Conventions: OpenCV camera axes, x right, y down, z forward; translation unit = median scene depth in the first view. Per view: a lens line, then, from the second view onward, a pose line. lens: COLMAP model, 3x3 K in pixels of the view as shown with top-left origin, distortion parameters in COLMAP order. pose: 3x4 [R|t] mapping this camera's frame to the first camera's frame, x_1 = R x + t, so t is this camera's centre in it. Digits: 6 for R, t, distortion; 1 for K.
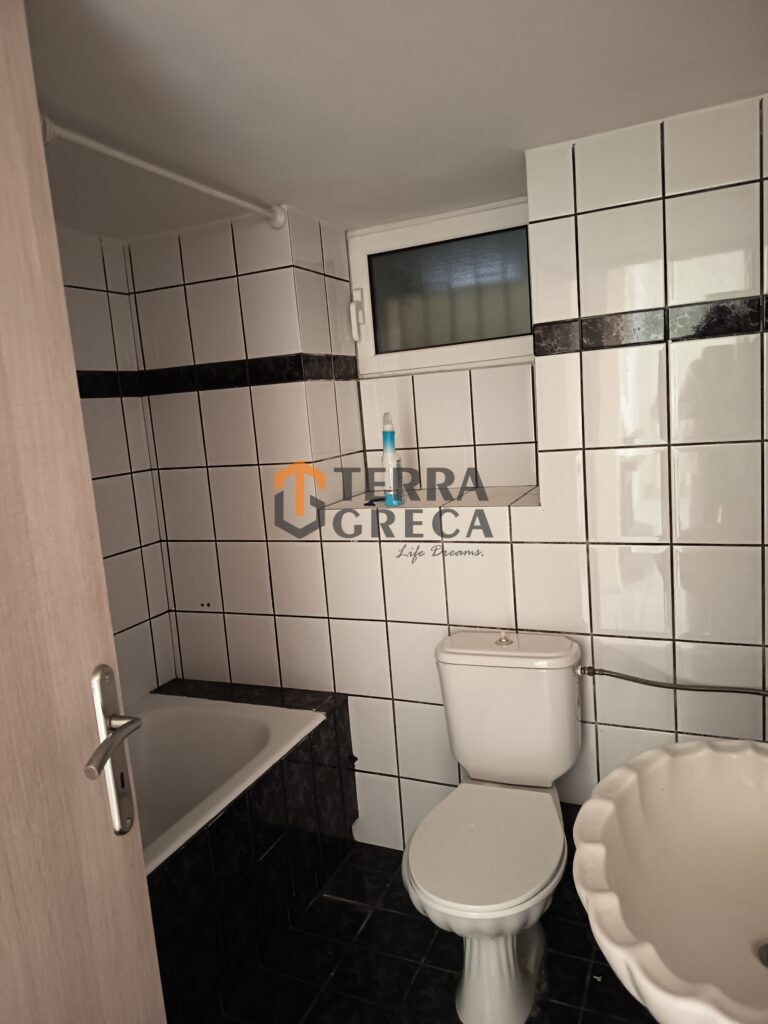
lens RADIAL K [[708.9, 0, 379.8], [0, 708.9, 506.7], [0, 0, 1]] dist [0.052299, -0.064974]
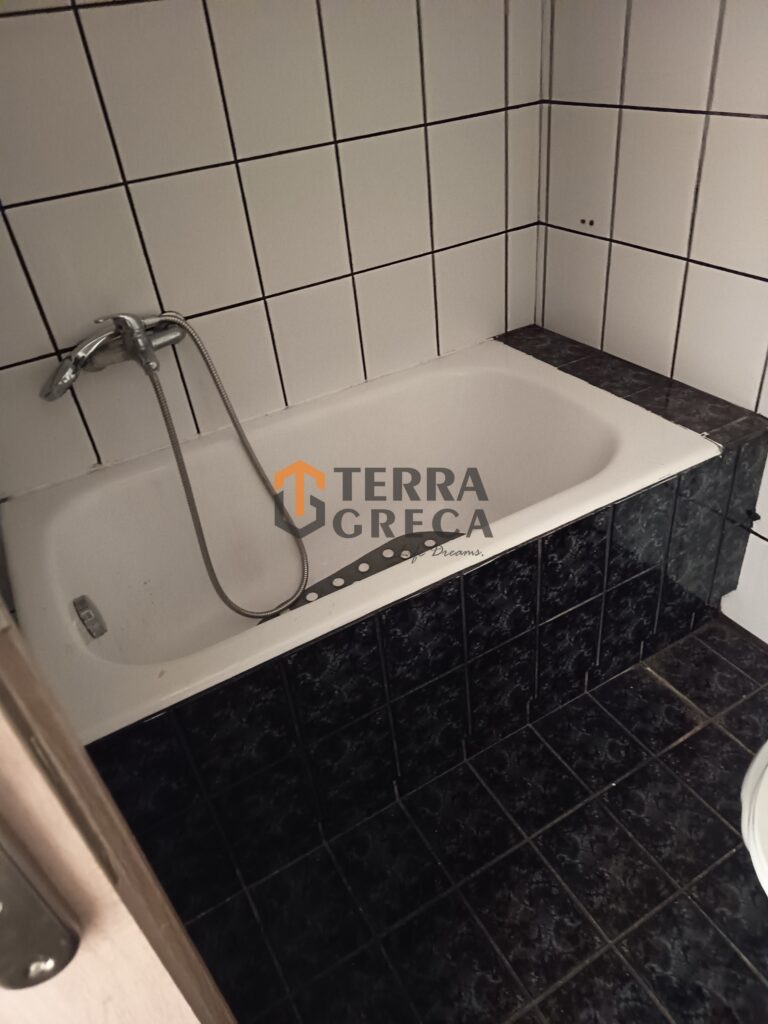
lens RADIAL K [[708.9, 0, 394.4], [0, 708.9, 502.8], [0, 0, 1]] dist [0.052299, -0.064974]
pose [[0.812043, 0.338901, -0.475113, 0.001628], [-0.052489, 0.853223, 0.518898, 0.035571], [0.581232, -0.396429, 0.710643, 0.412819]]
